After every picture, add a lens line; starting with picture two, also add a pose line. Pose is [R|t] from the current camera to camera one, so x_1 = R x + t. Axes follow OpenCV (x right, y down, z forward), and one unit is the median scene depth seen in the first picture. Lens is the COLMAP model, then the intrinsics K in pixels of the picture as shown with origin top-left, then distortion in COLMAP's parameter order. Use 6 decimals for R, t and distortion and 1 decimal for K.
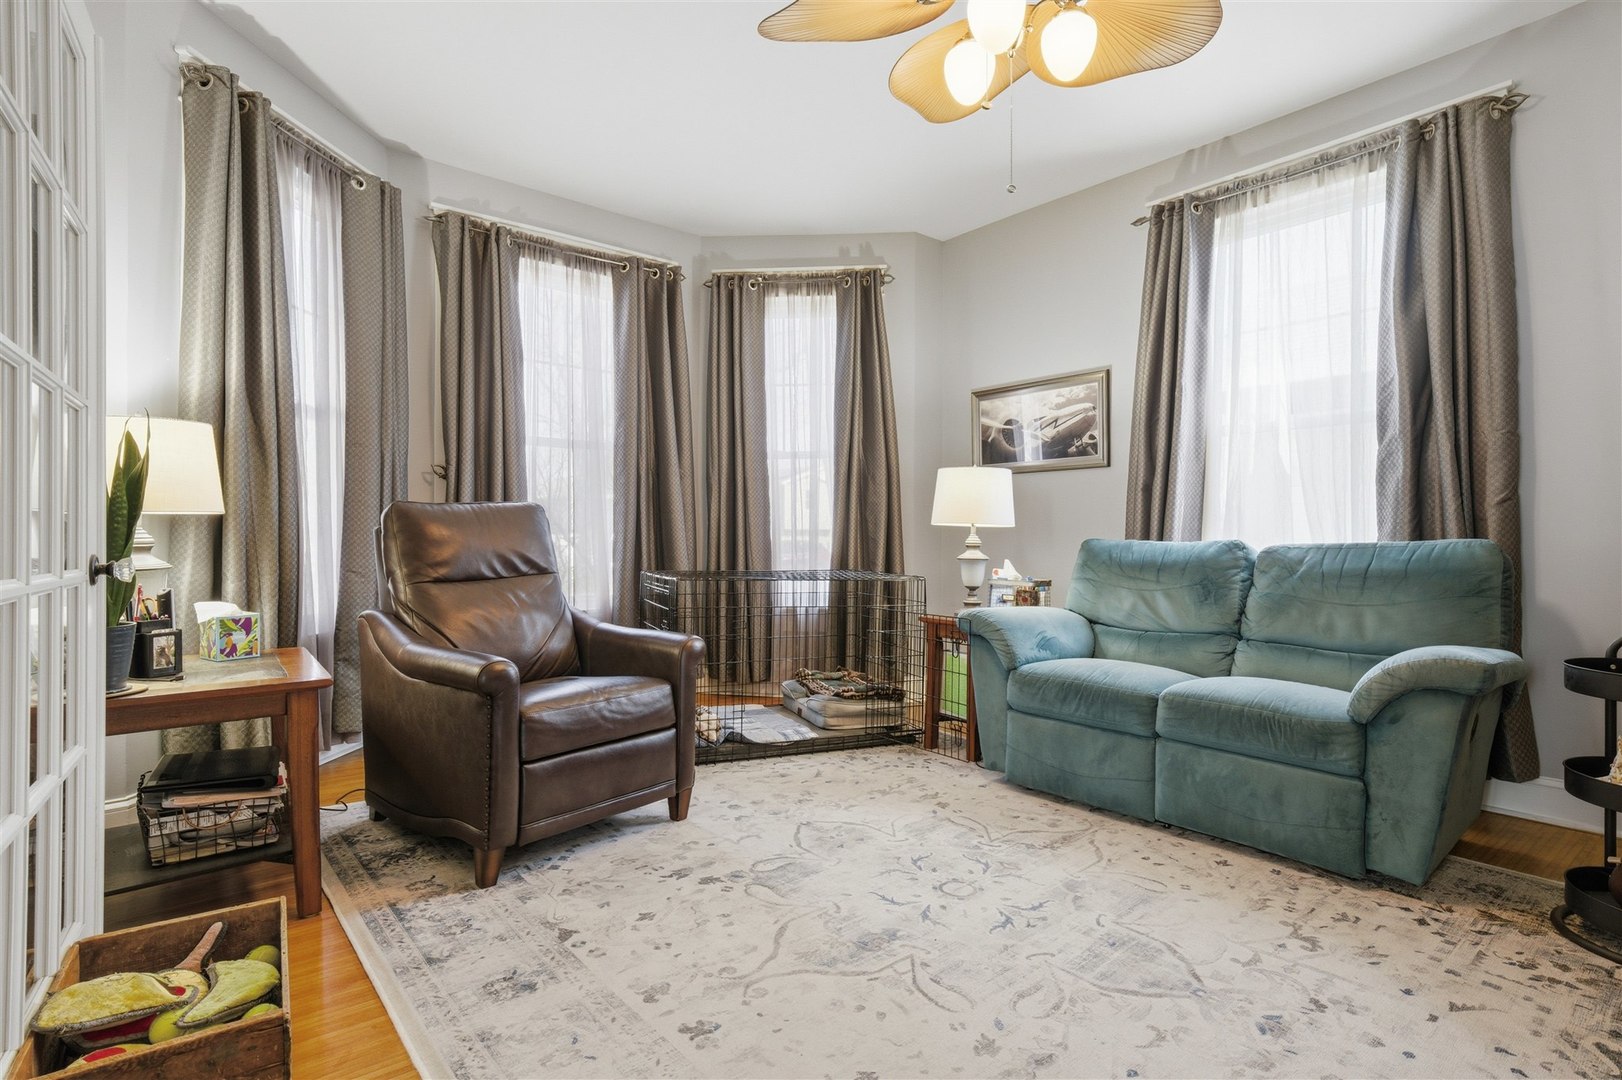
lens RADIAL K [[768.3, 0, 817.0], [0, 768.3, 542.2], [0, 0, 1]] dist [-0.001207, -0.000008]
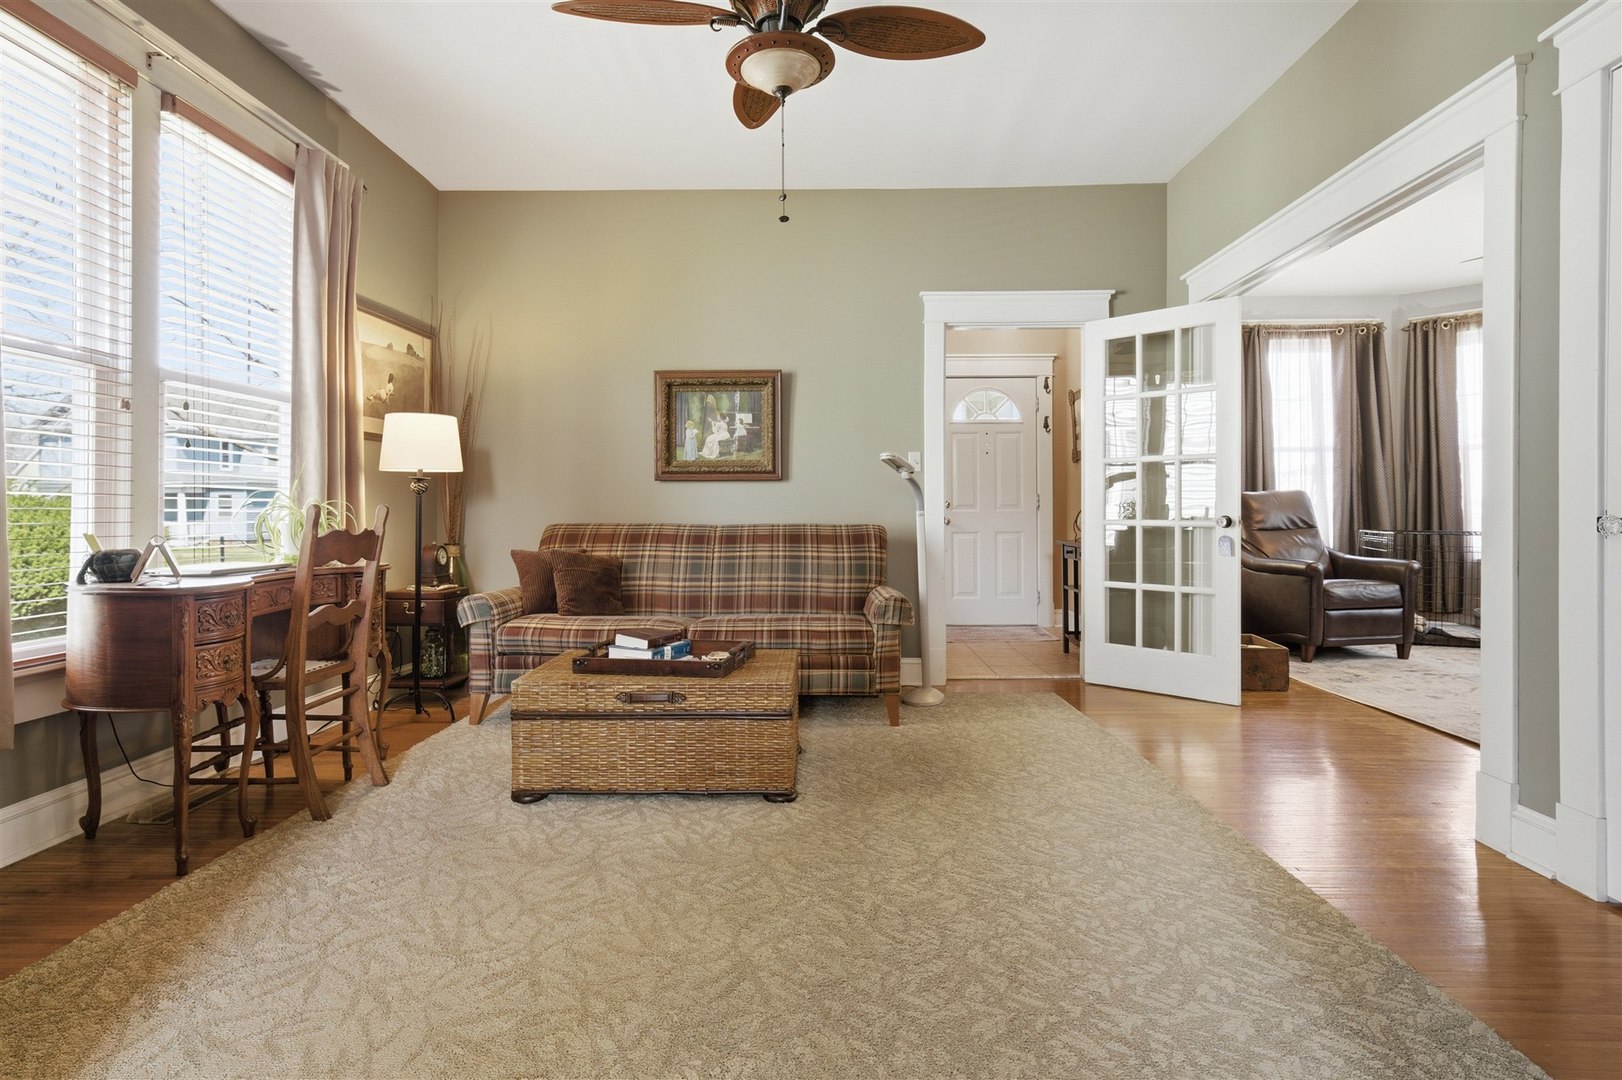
lens RADIAL K [[807.5, 0, 812.0], [0, 807.5, 513.5], [0, 0, 1]] dist [-0.001266, 0.000609]
pose [[0.746085, -0.001704, -0.665848, 0.035725], [0.004297, 0.999988, 0.002255, -0.002601], [0.665837, -0.004544, 0.746084, -0.926015]]
